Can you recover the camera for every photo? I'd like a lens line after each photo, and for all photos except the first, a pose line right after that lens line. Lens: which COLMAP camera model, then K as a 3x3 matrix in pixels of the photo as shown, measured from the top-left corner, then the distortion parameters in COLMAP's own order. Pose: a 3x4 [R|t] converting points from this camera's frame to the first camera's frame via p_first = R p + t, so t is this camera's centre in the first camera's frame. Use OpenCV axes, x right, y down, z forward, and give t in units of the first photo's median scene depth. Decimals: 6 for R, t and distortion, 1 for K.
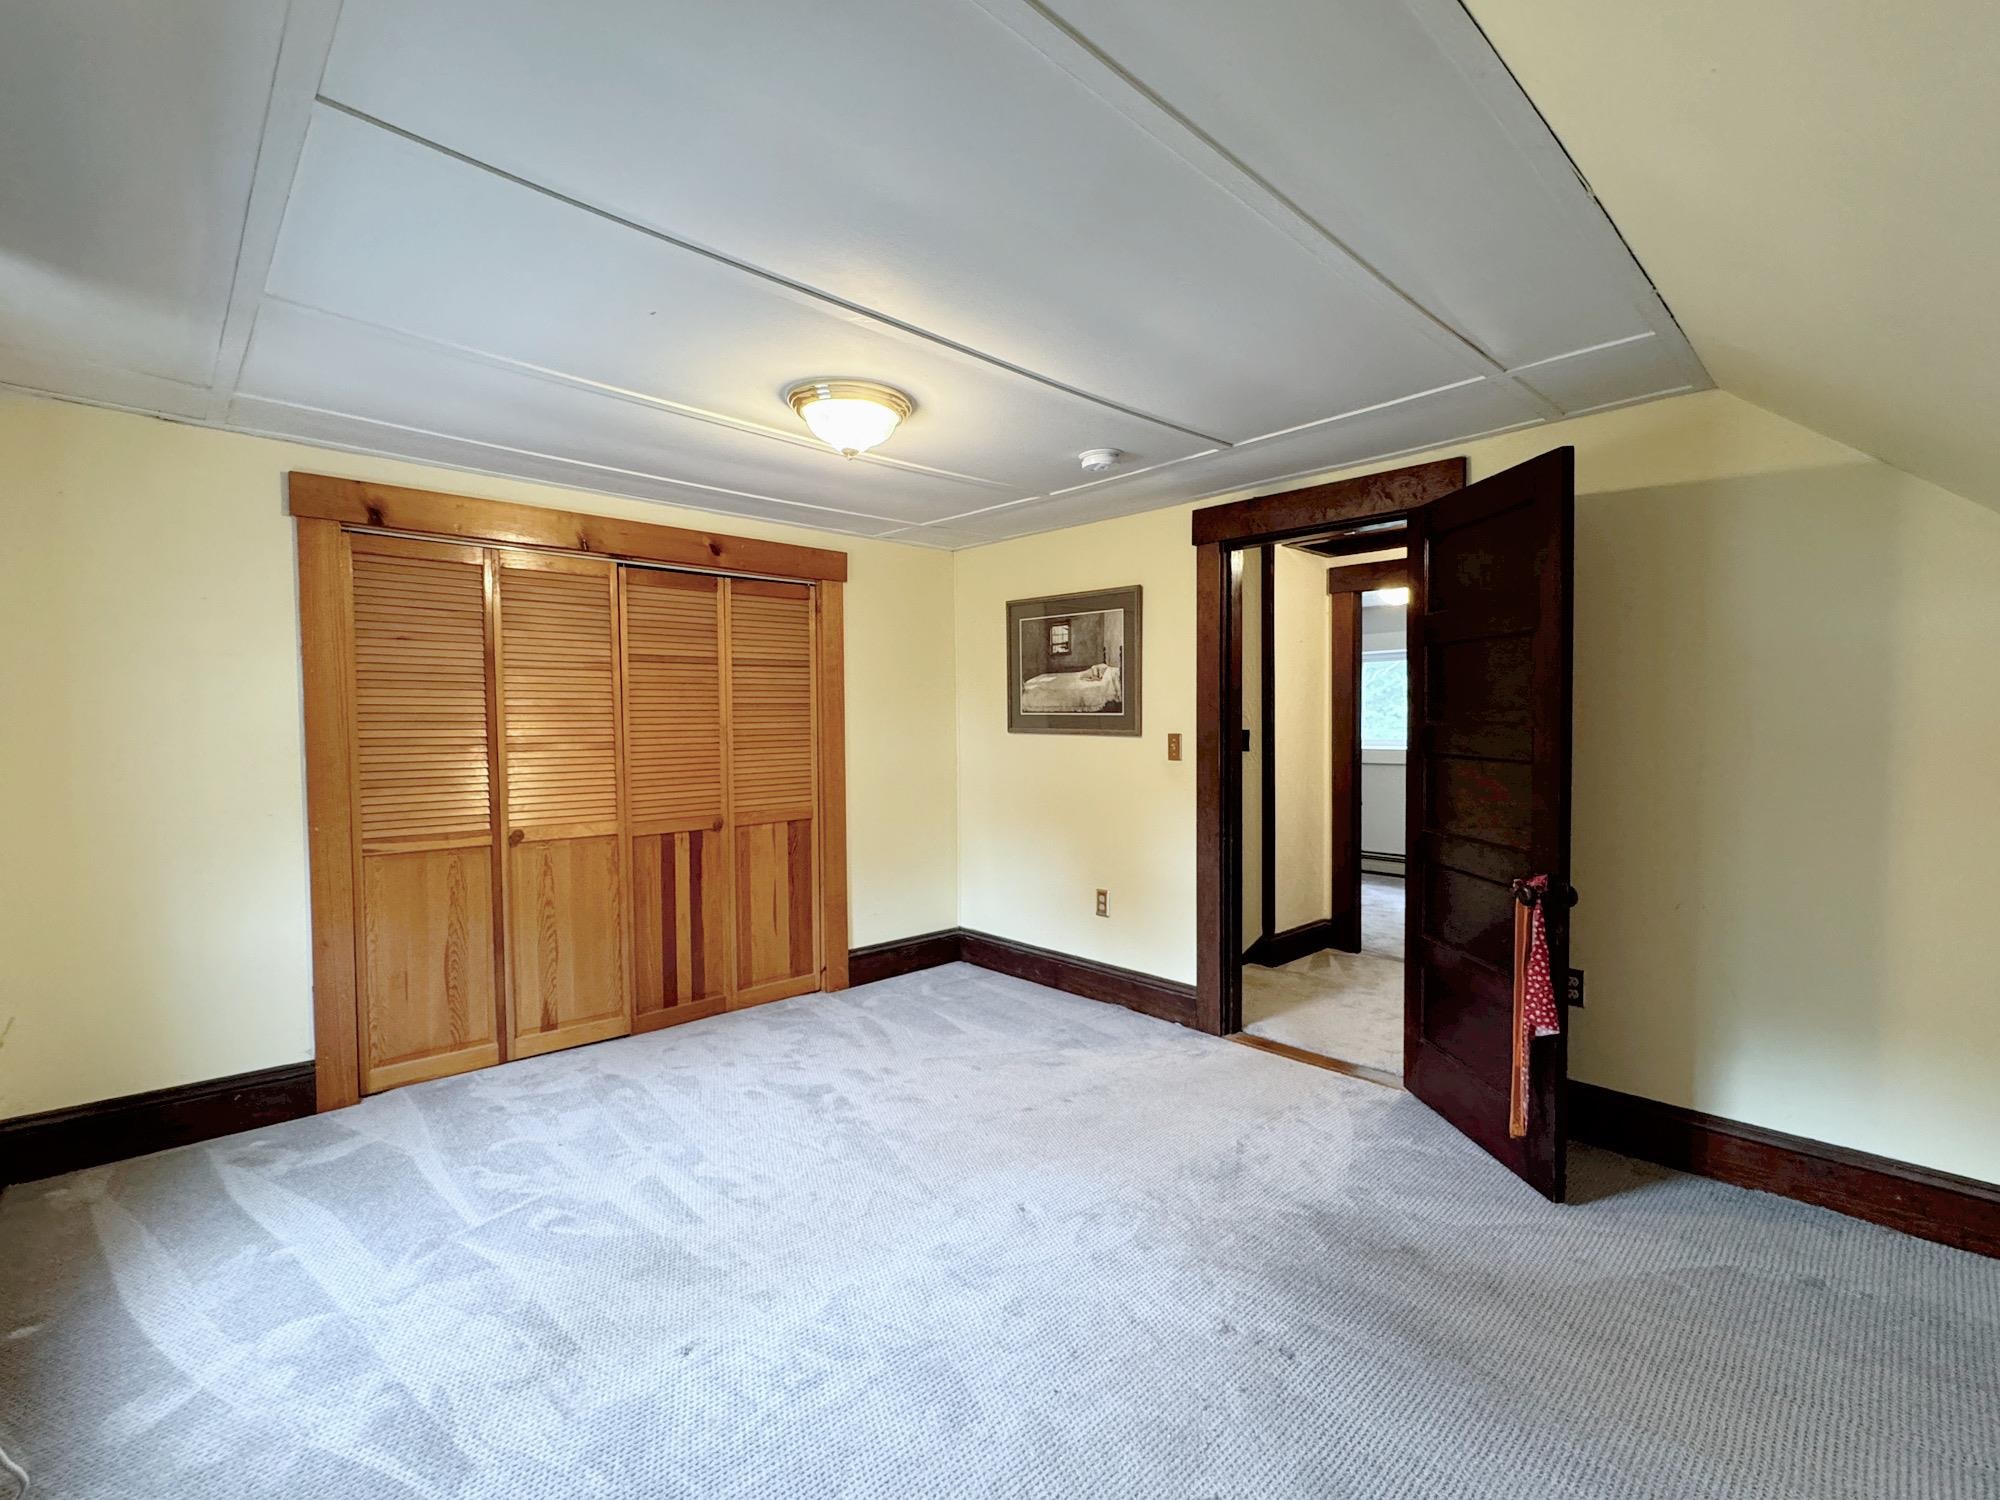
lens RADIAL K [[902.5, 0, 994.8], [0, 902.5, 745.8], [0, 0, 1]] dist [-0.001637, -0.000186]
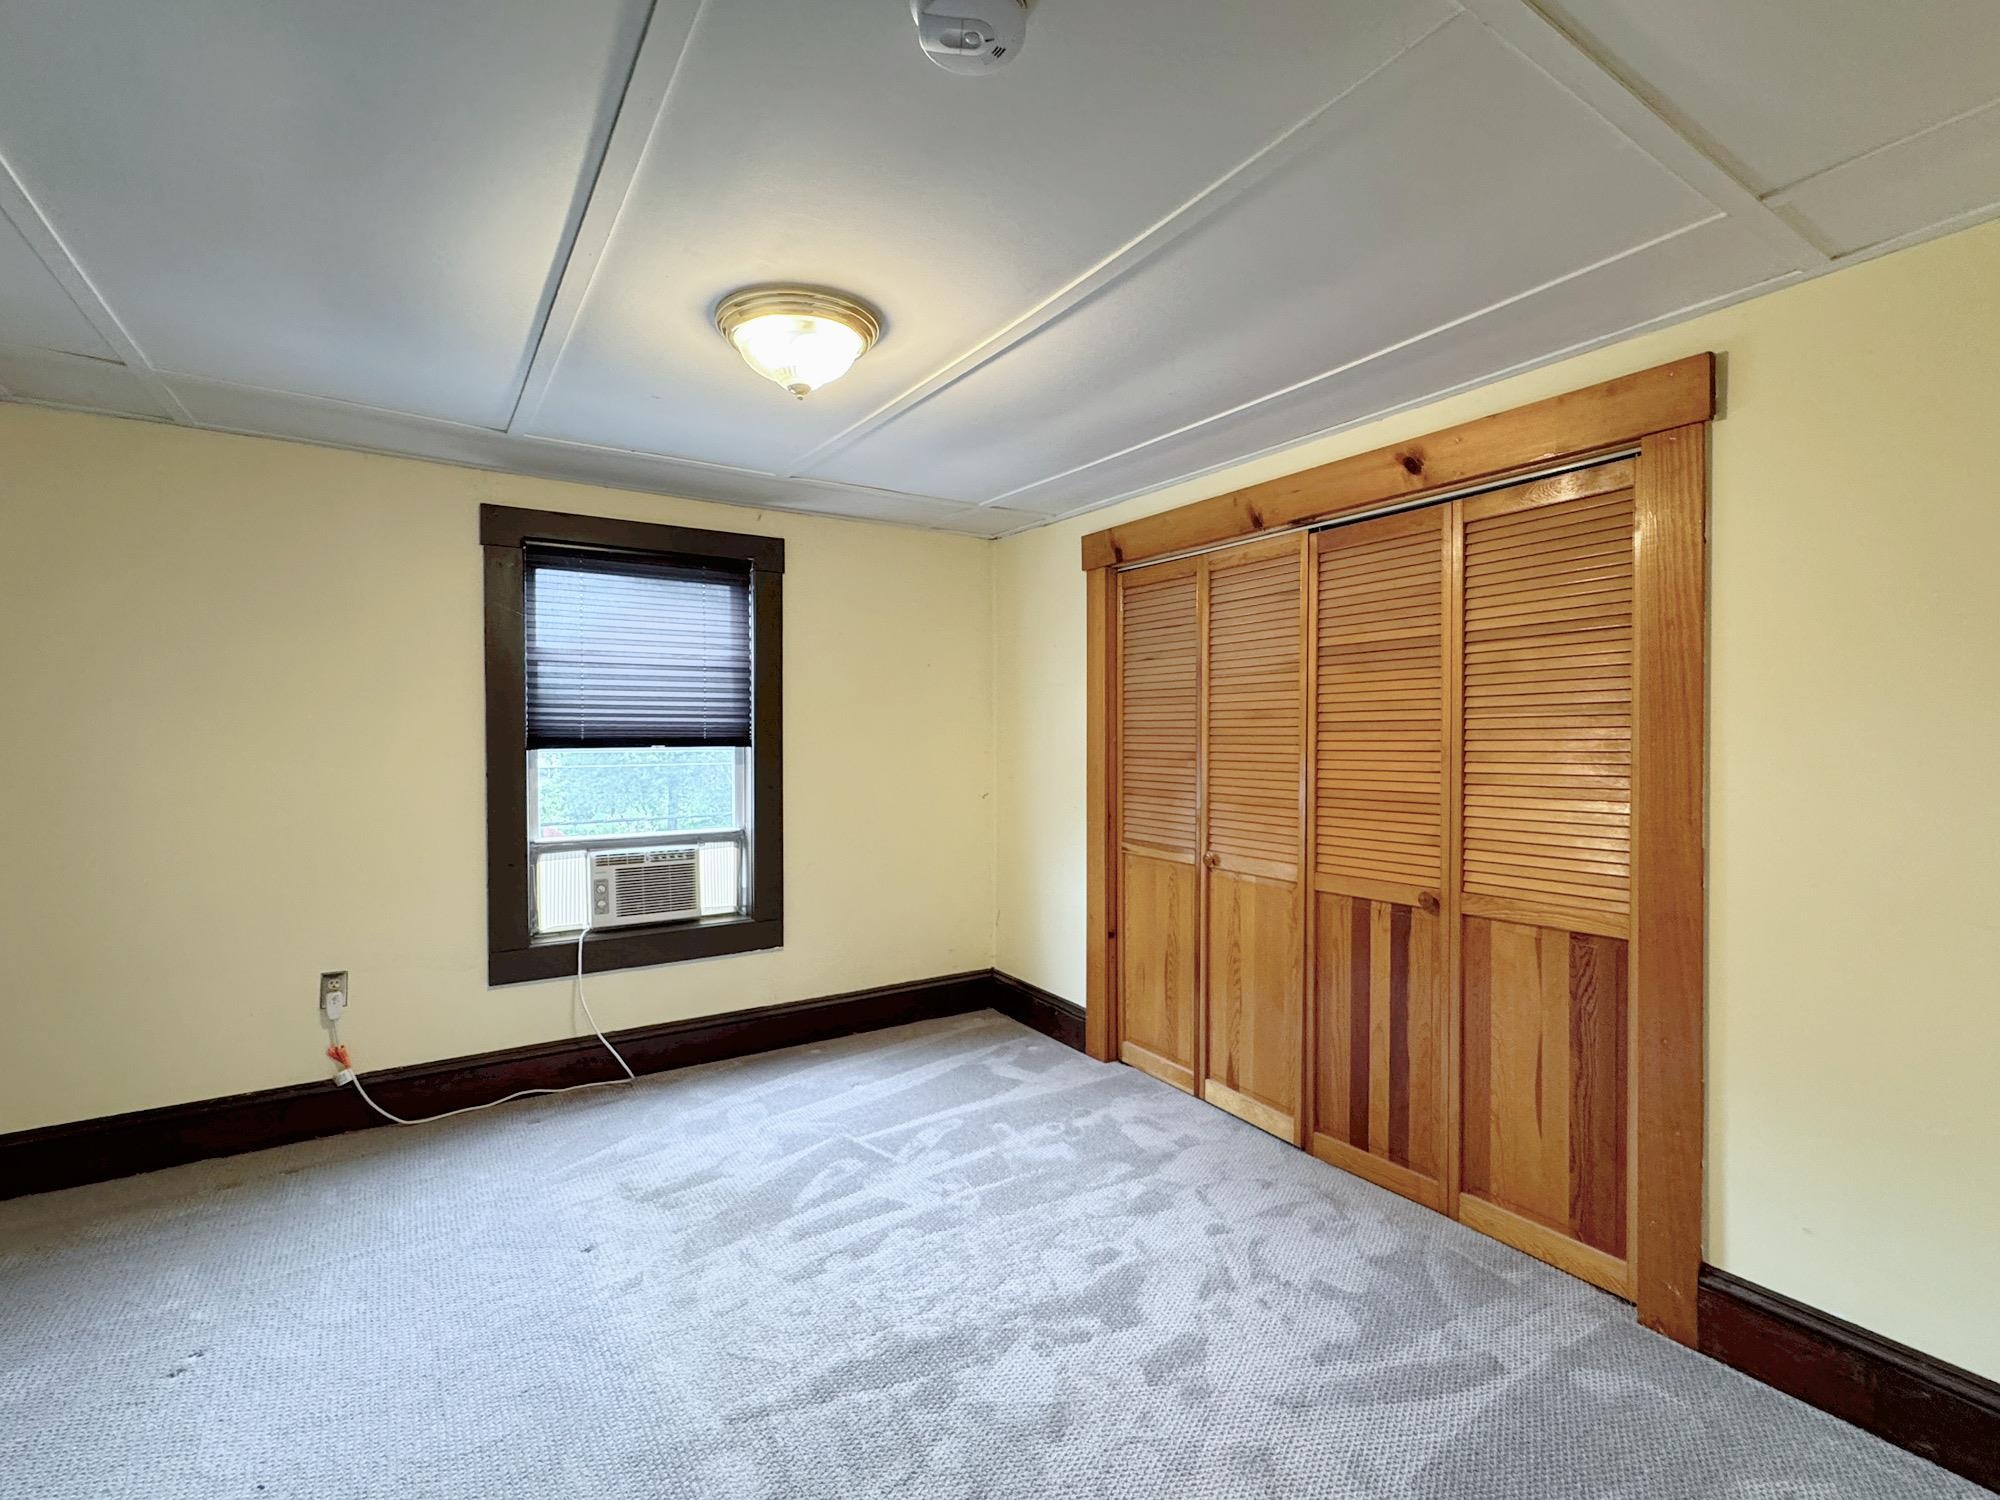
lens RADIAL K [[902.5, 0, 994.8], [0, 902.5, 745.8], [0, 0, 1]] dist [-0.001637, -0.000186]
pose [[-0.178004, 0.018705, -0.983852, 0.378854], [-0.024134, 0.999436, 0.023368, -0.030326], [0.983734, 0.027903, -0.177452, 0.862886]]
